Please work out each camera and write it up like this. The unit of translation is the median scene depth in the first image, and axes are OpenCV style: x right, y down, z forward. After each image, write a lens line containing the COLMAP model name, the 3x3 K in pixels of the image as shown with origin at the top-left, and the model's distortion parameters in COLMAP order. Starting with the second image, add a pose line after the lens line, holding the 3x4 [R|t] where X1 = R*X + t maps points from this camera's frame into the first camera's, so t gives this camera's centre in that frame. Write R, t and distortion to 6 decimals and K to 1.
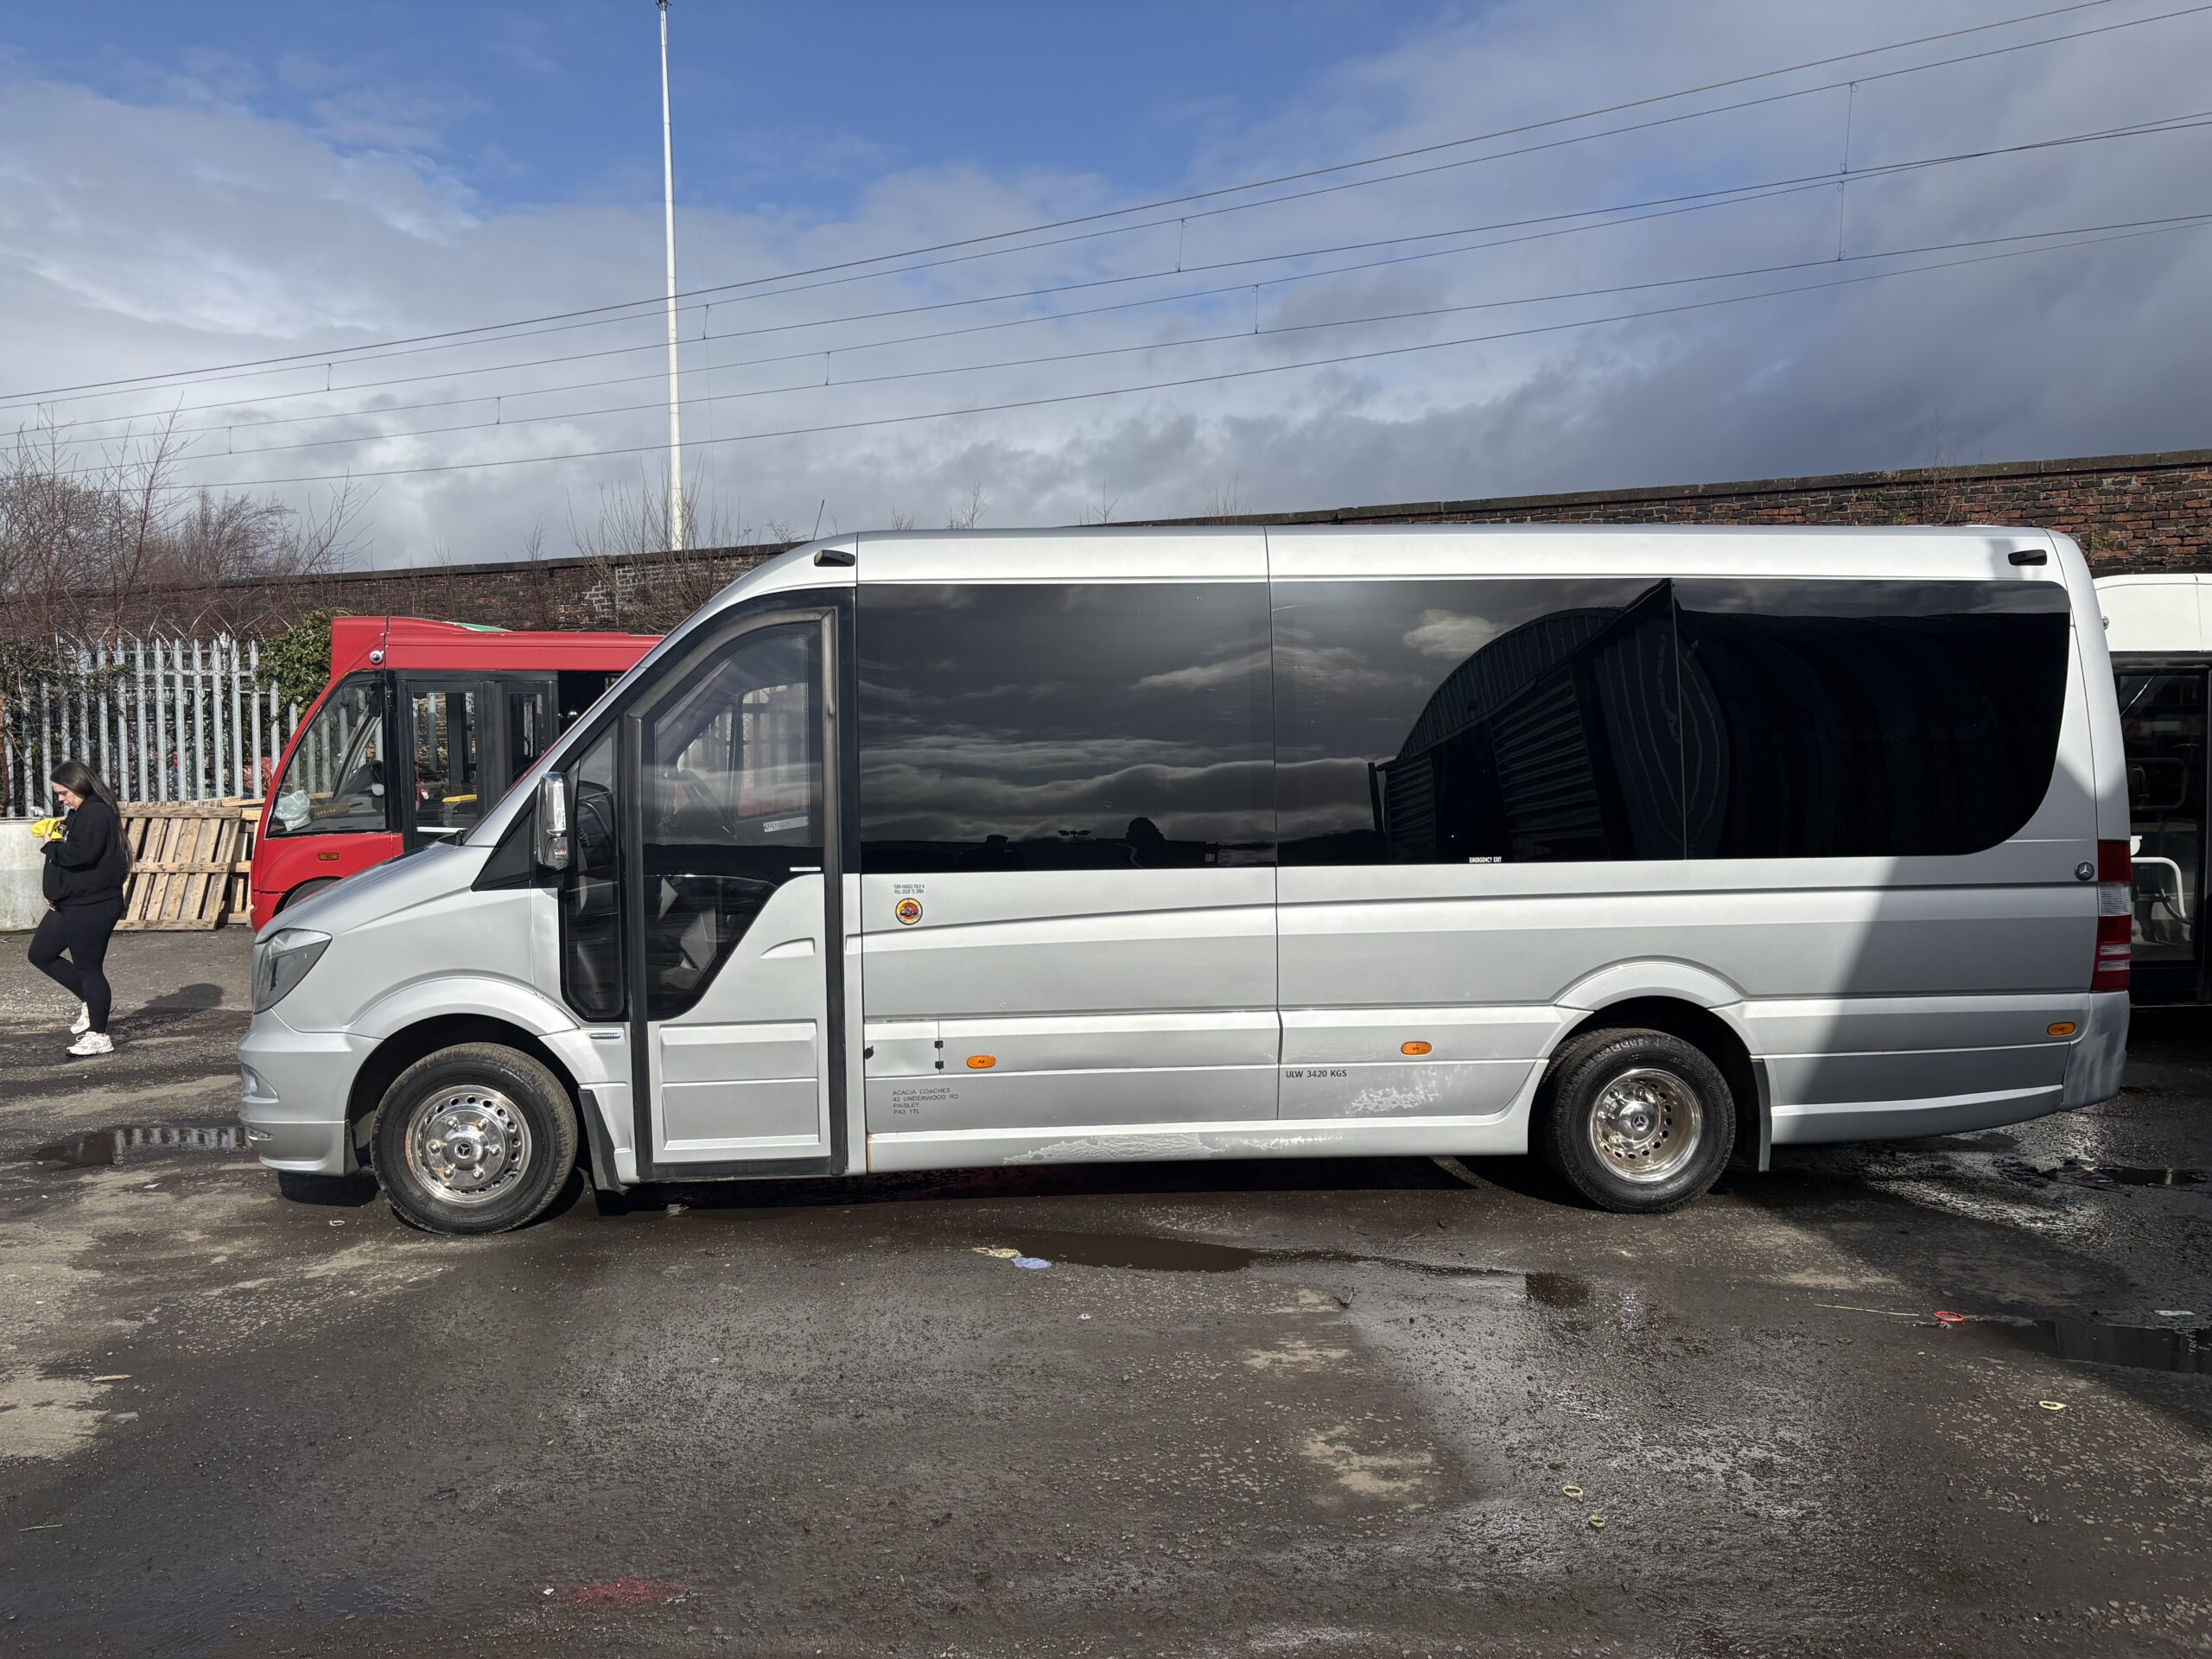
lens RADIAL K [[1664.8, 0, 1112.4], [0, 1664.8, 831.2], [0, 0, 1]] dist [0.049801, -0.059081]
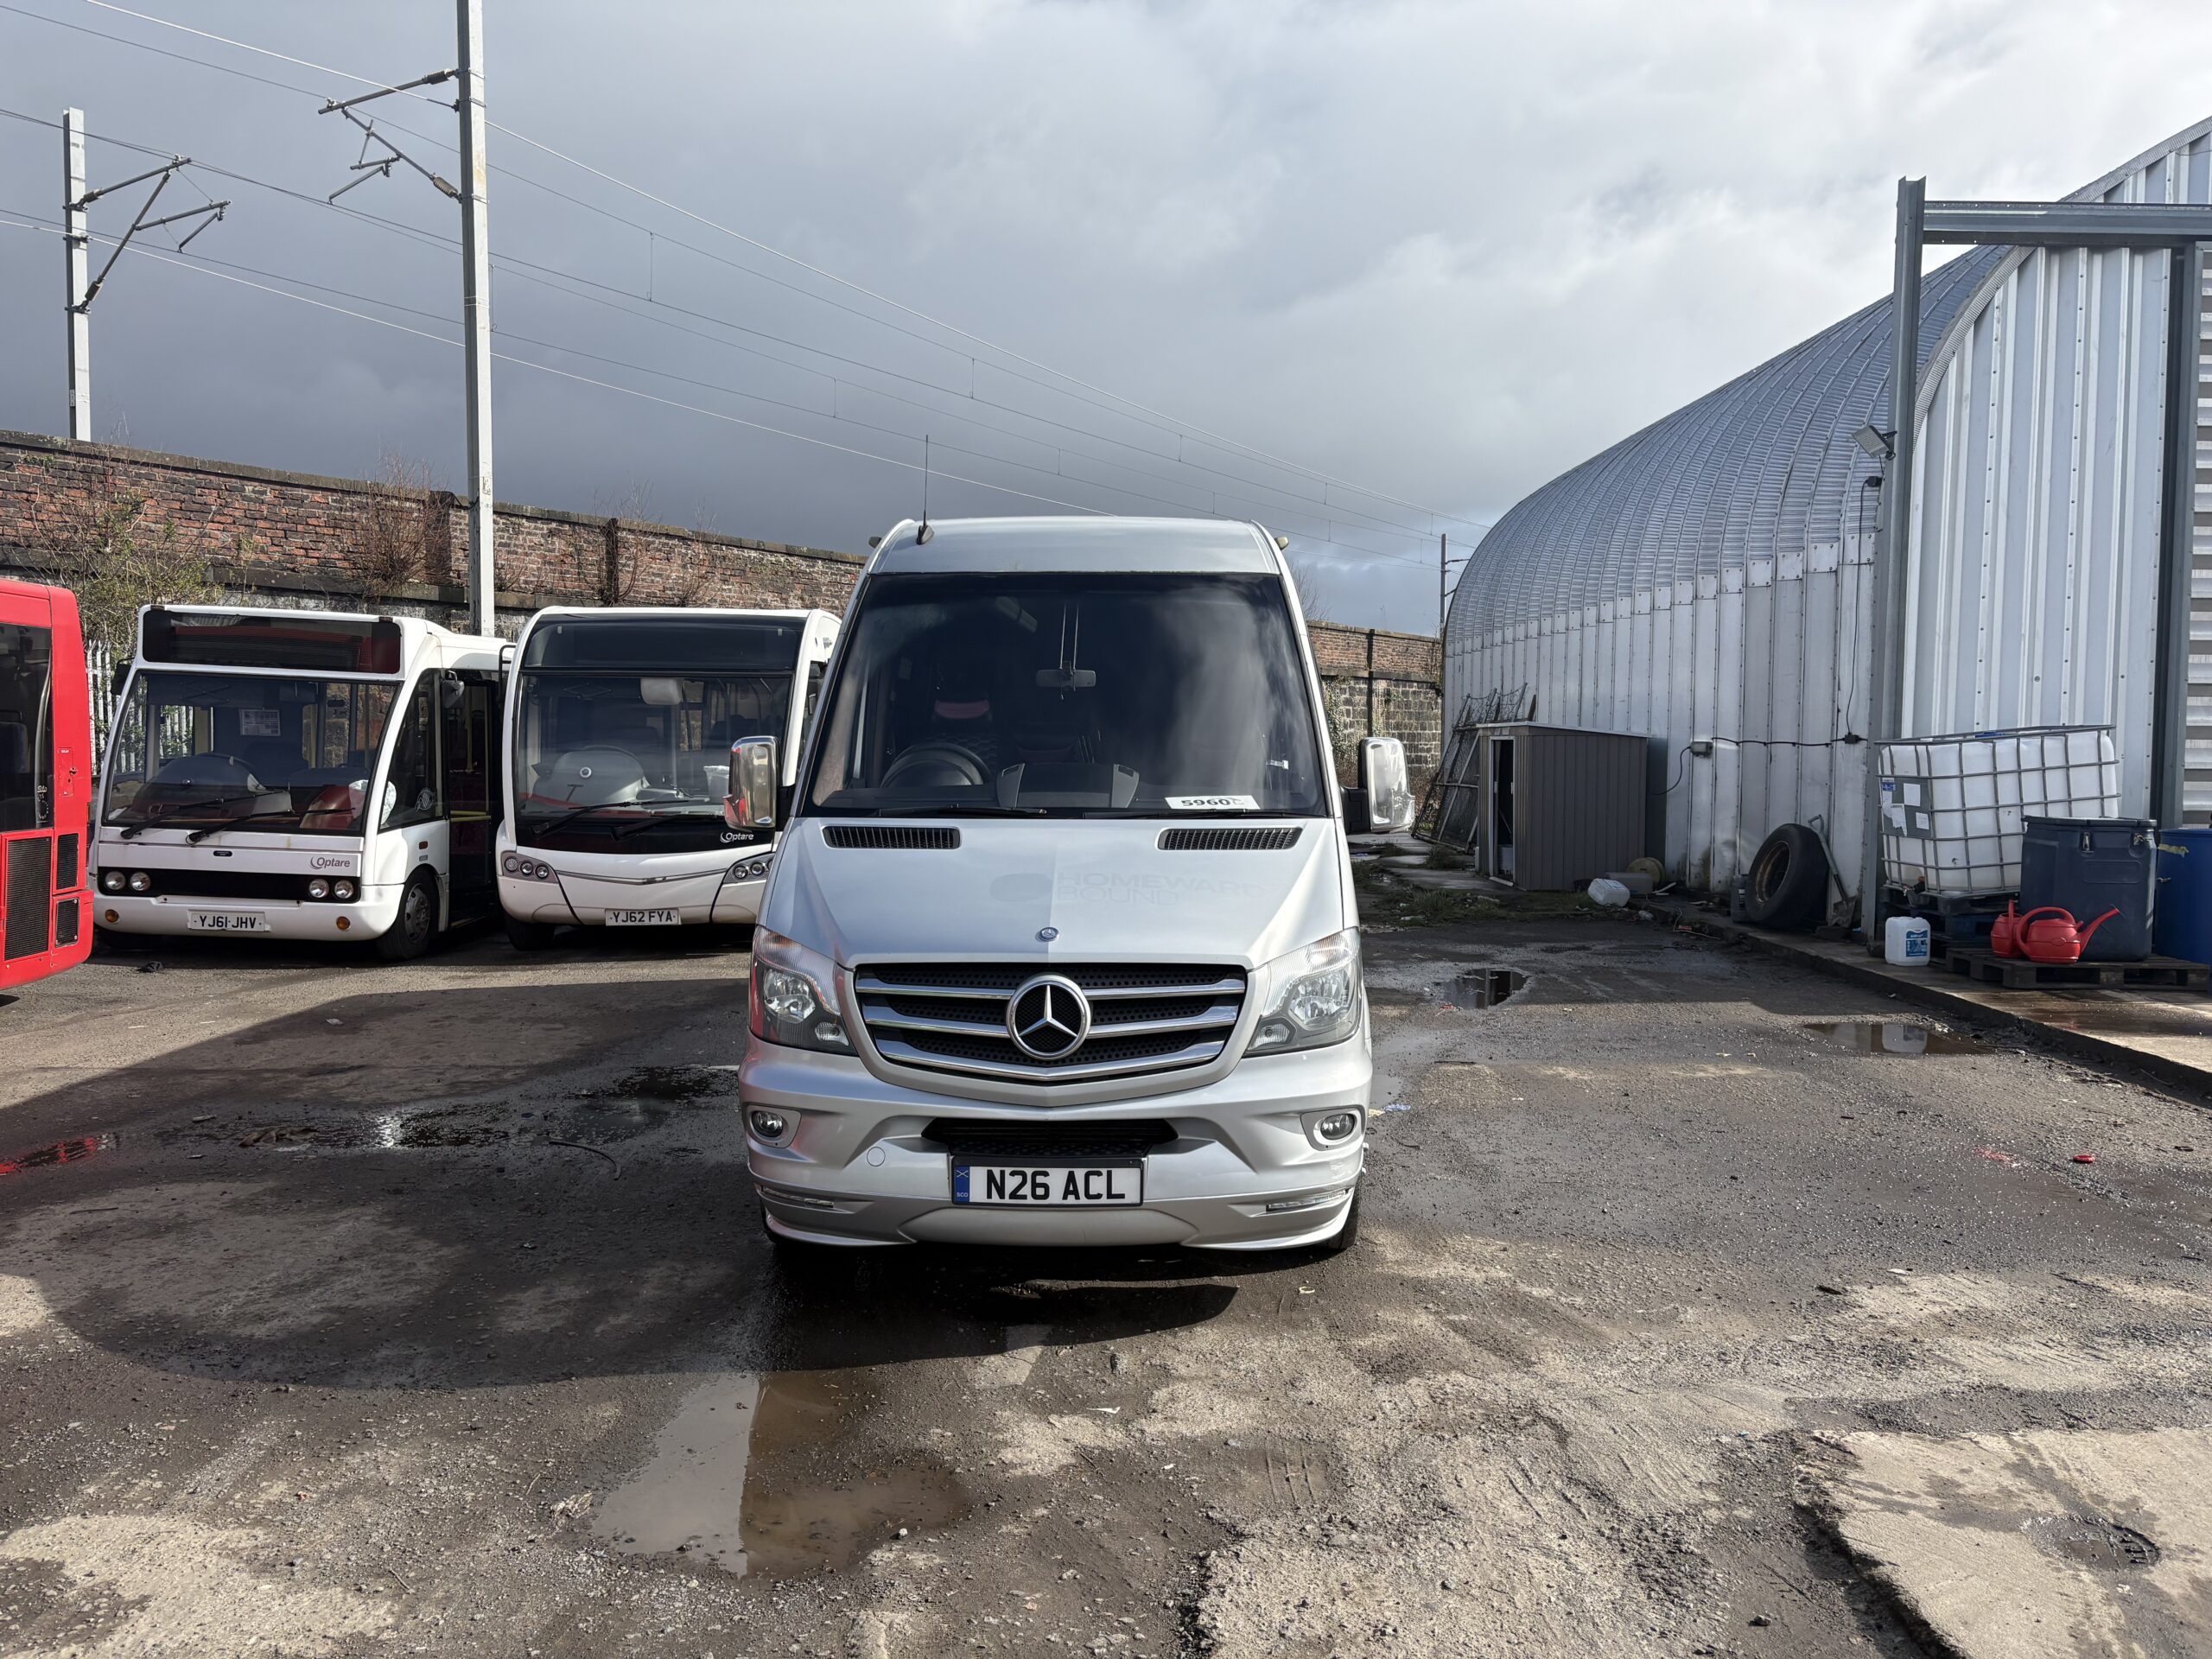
lens RADIAL K [[1664.8, 0, 1112.4], [0, 1664.8, 831.2], [0, 0, 1]] dist [0.049801, -0.059081]
pose [[0.085189, -0.054426, 0.994877, -1.287546], [0.053446, 0.997319, 0.049983, -0.034218], [-0.994930, 0.048914, 0.087870, 1.028701]]
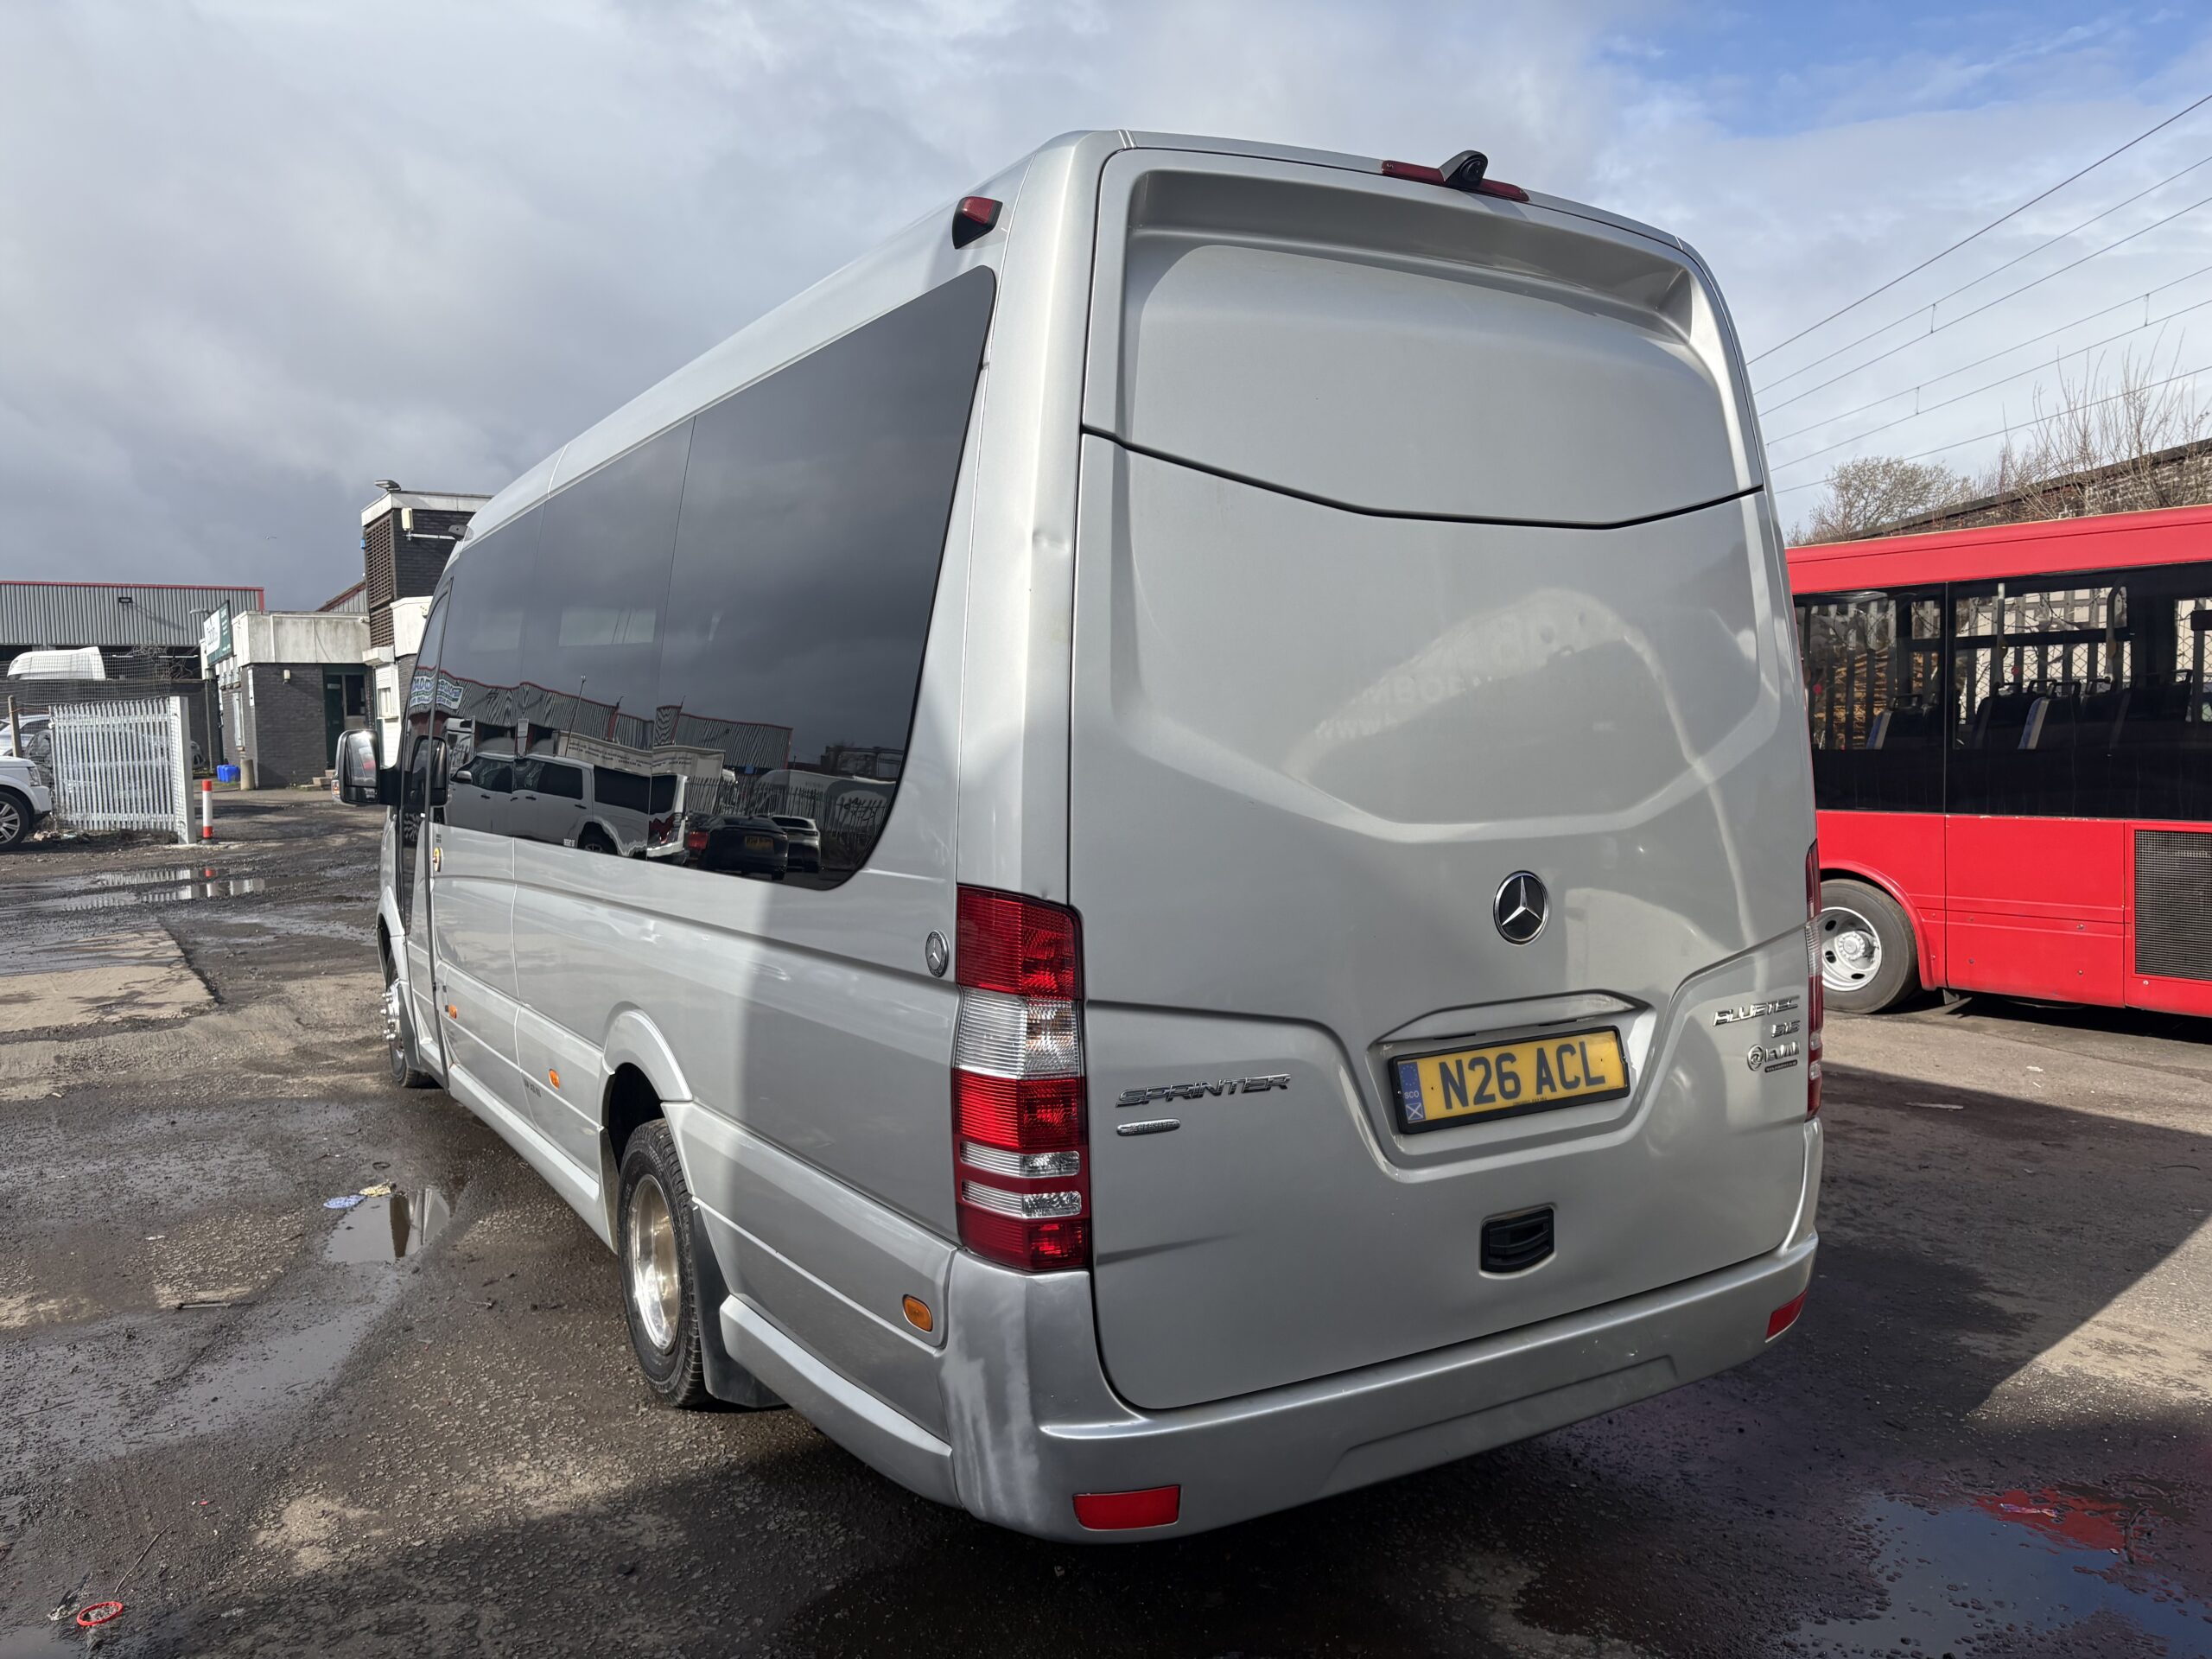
lens RADIAL K [[1673.9, 0, 1078.8], [0, 1673.9, 843.1], [0, 0, 1]] dist [0.058464, -0.072193]
pose [[0.441795, 0.057334, -0.895282, 1.010346], [-0.035539, 0.998291, 0.046393, -0.025426], [0.896412, 0.011321, 0.443077, 0.888970]]
